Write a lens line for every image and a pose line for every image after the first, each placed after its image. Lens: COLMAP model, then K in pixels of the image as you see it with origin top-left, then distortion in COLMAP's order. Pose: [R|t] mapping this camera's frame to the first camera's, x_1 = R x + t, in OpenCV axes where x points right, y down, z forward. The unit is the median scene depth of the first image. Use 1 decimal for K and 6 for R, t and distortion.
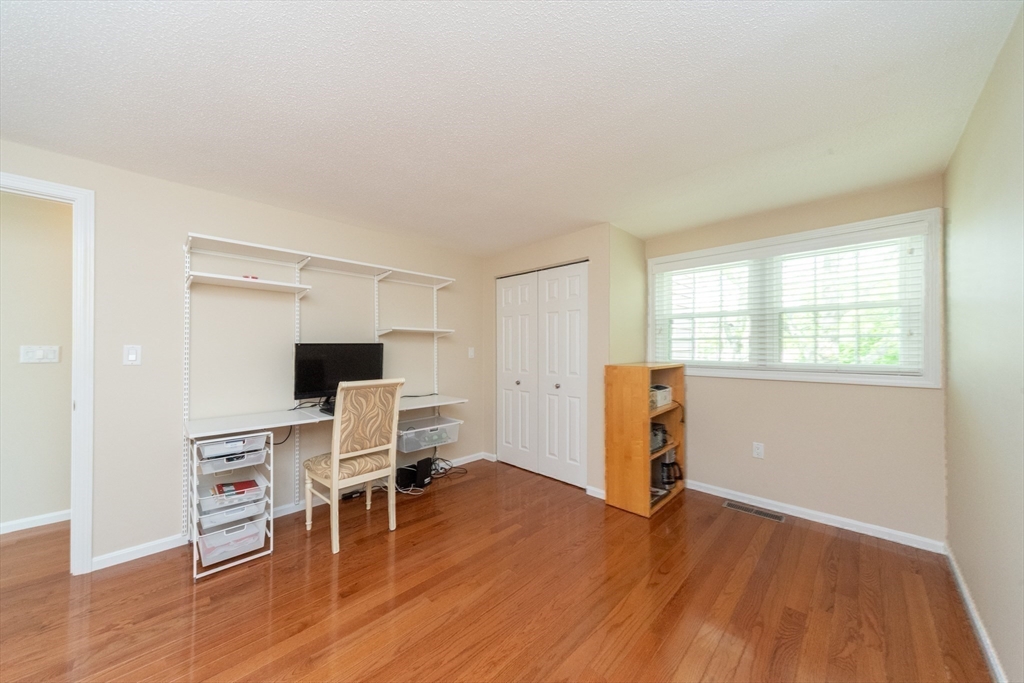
lens RADIAL K [[355.5, 0, 508.9], [0, 355.5, 344.6], [0, 0, 1]] dist [0.003673, 0.000083]
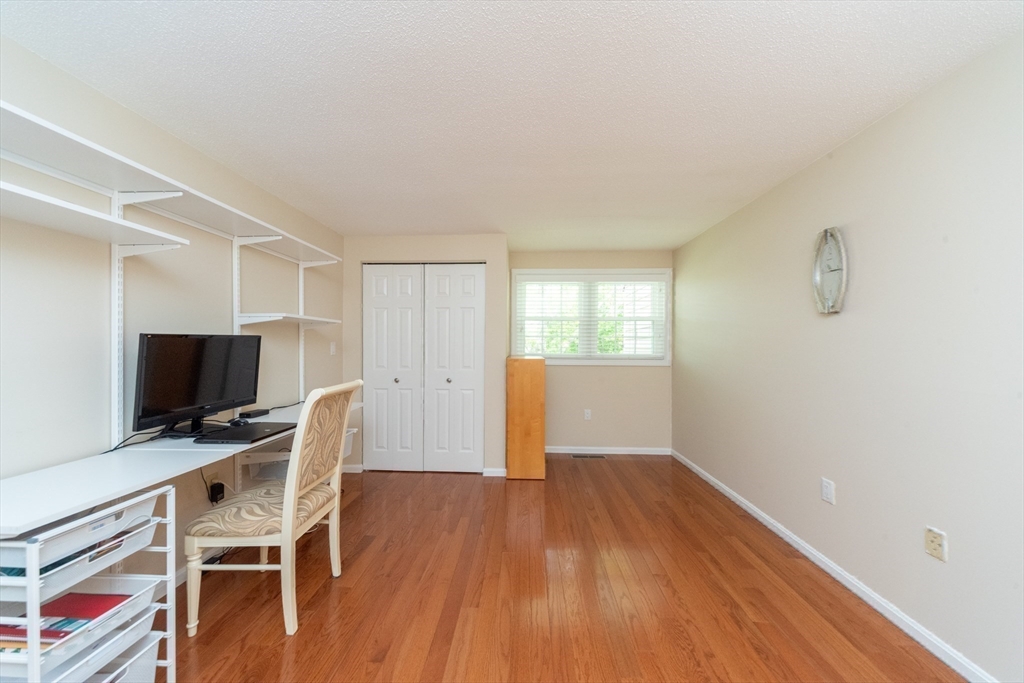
lens RADIAL K [[355.5, 0, 508.9], [0, 355.5, 344.6], [0, 0, 1]] dist [0.003673, 0.000083]
pose [[0.736384, 0.001890, 0.676561, -0.519871], [-0.010309, 0.999911, 0.008427, 0.003483], [-0.676485, -0.013180, 0.736338, 0.159102]]
